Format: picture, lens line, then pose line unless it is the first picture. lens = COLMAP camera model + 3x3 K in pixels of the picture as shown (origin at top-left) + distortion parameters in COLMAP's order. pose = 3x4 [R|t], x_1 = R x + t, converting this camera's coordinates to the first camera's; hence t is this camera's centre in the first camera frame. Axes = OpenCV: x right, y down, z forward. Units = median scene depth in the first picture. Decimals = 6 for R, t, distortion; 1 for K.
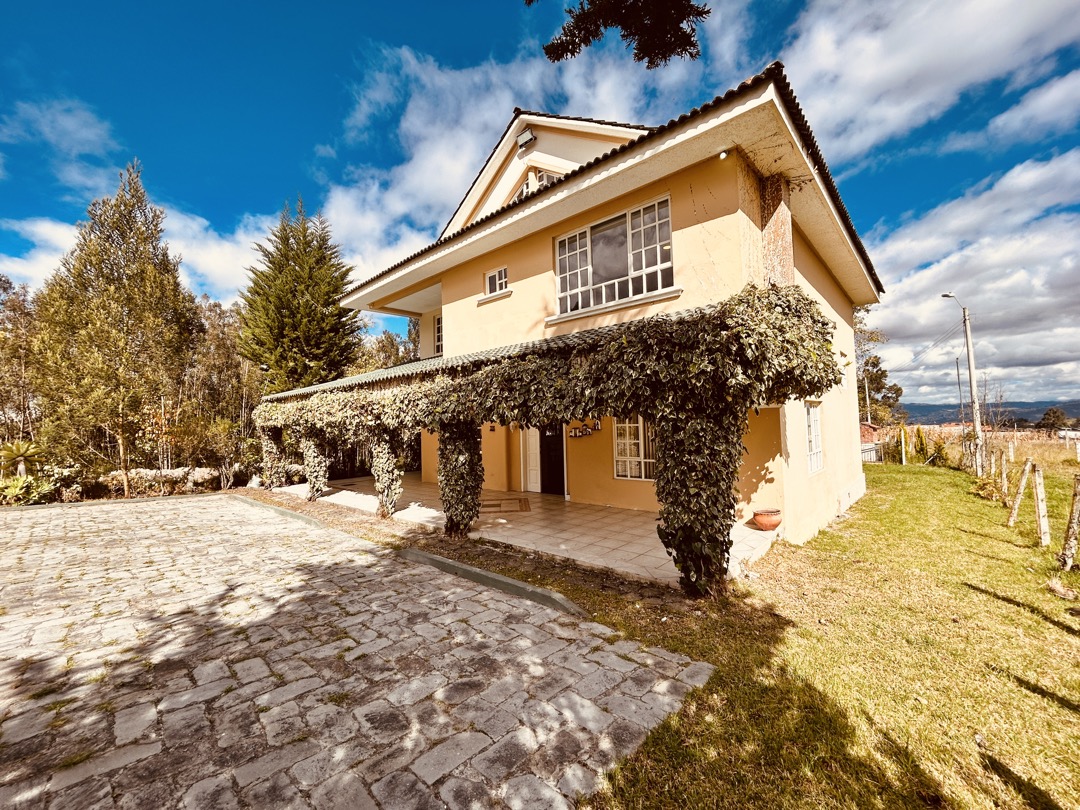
lens RADIAL K [[438.7, 0, 537.2], [0, 438.7, 402.0], [0, 0, 1]] dist [-0.000548, 0.000179]
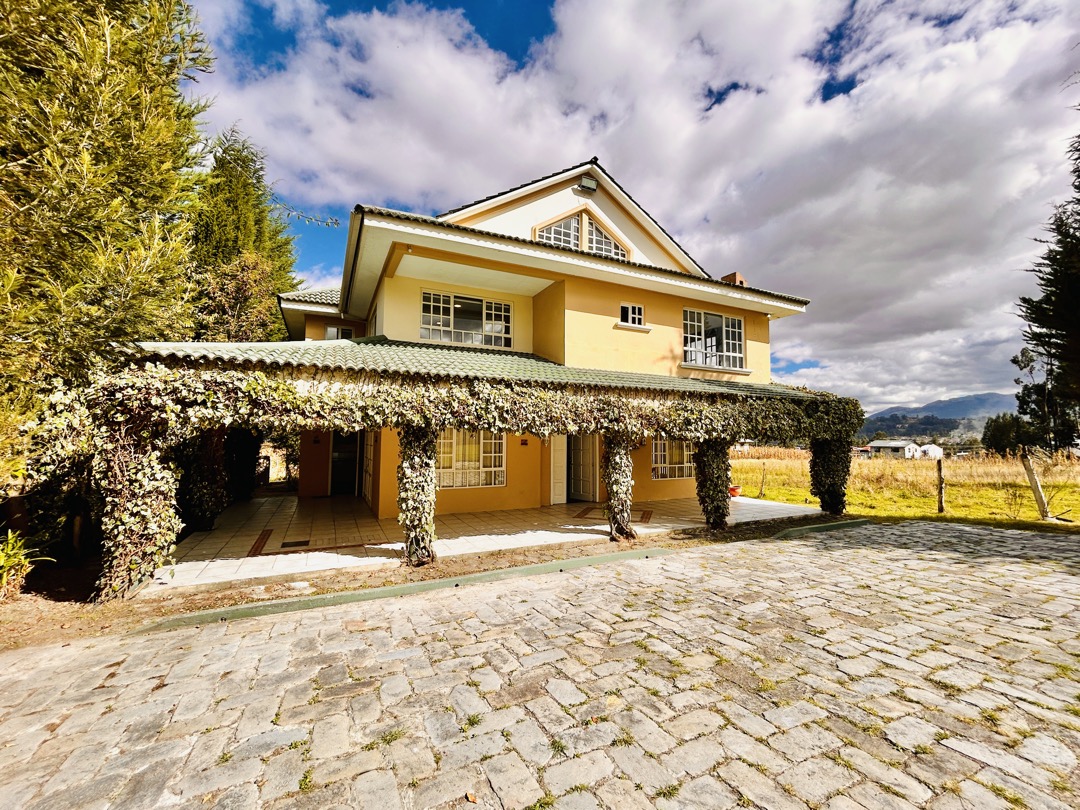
lens RADIAL K [[438.7, 0, 536.9], [0, 438.7, 407.3], [0, 0, 1]] dist [-0.000548, 0.000179]
pose [[0.358845, 0.092353, 0.928817, -1.229051], [-0.058605, 0.995359, -0.076327, 0.068444], [-0.931556, -0.027044, 0.362592, 0.811703]]
